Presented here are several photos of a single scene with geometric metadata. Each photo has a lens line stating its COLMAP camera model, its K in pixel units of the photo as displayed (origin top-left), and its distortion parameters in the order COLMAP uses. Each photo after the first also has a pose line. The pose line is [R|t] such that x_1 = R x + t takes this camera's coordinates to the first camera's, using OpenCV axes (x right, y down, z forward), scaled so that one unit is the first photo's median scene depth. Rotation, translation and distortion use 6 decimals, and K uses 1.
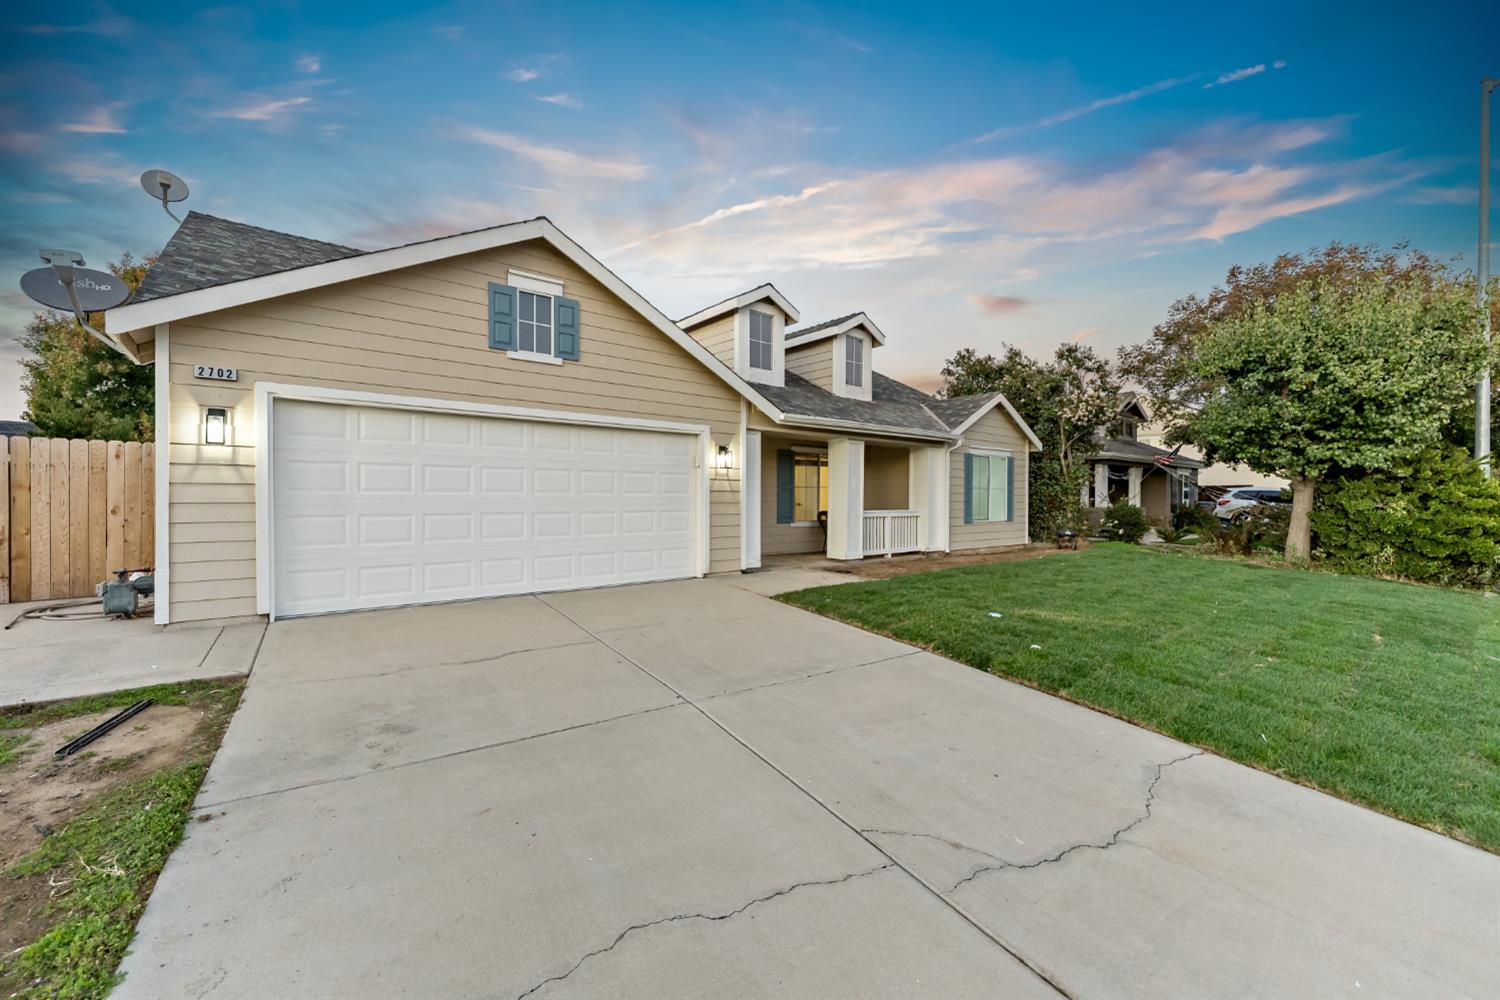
lens RADIAL K [[598.1, 0, 753.0], [0, 598.1, 497.4], [0, 0, 1]] dist [0.001257, 0.000164]
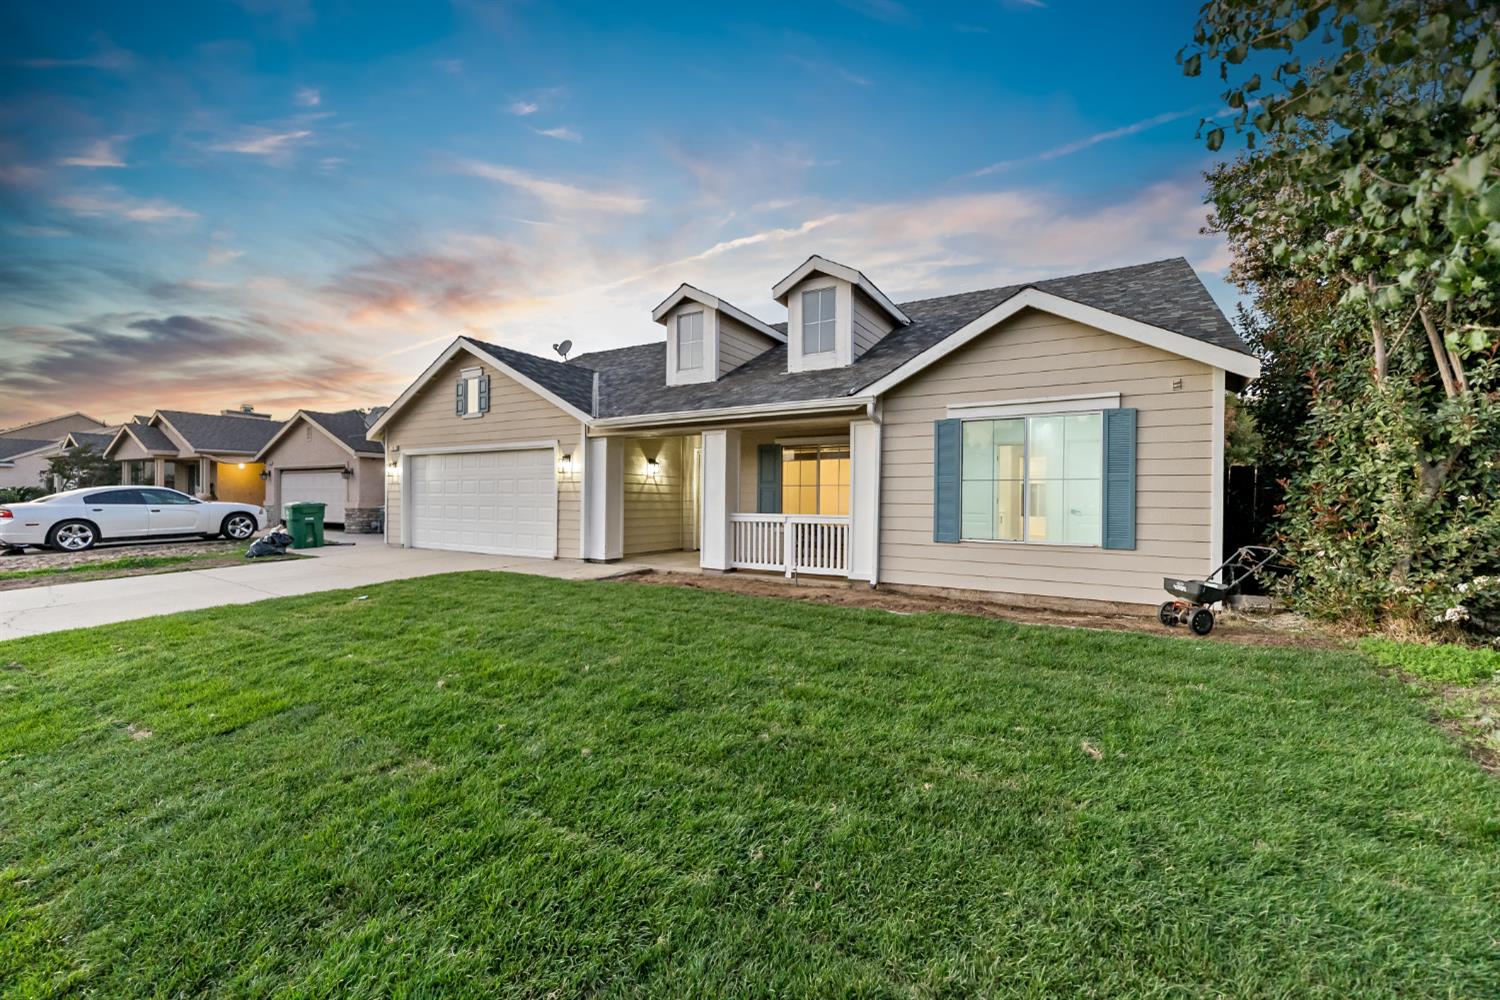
lens RADIAL K [[598.1, 0, 750.6], [0, 598.1, 497.9], [0, 0, 1]] dist [0.001257, 0.000164]
pose [[0.333443, -0.005484, -0.942754, 0.918566], [-0.007344, 0.999938, -0.008414, 0.007779], [0.942742, 0.009730, 0.333382, 0.706756]]
